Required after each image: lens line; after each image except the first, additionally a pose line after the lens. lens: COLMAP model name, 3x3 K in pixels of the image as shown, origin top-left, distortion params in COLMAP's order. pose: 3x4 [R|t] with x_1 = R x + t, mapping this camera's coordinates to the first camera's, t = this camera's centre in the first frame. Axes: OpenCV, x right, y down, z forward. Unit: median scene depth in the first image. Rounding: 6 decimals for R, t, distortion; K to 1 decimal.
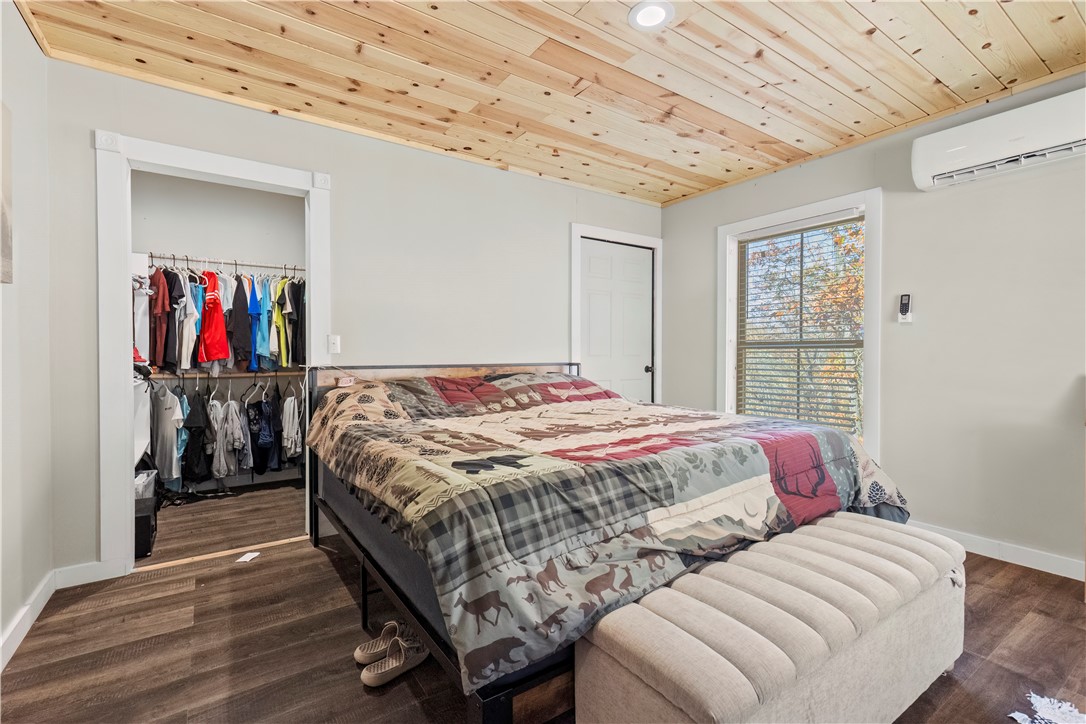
lens RADIAL K [[491.1, 0, 540.4], [0, 491.1, 360.6], [0, 0, 1]] dist [0.001456, 0.000144]
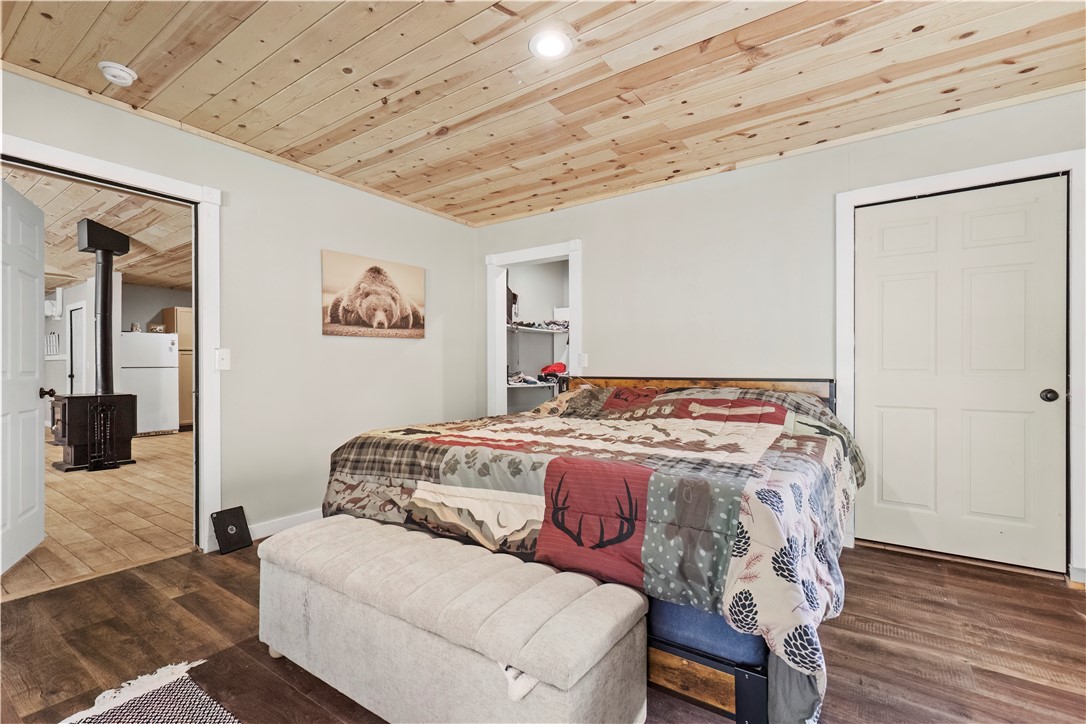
lens RADIAL K [[495.2, 0, 548.0], [0, 495.2, 371.0], [0, 0, 1]] dist [0.004222, -0.000231]
pose [[0.347163, -0.000807, -0.937805, 1.025410], [-0.013784, 0.999887, -0.005963, 0.002626], [0.937704, 0.014997, 0.347112, 0.531023]]
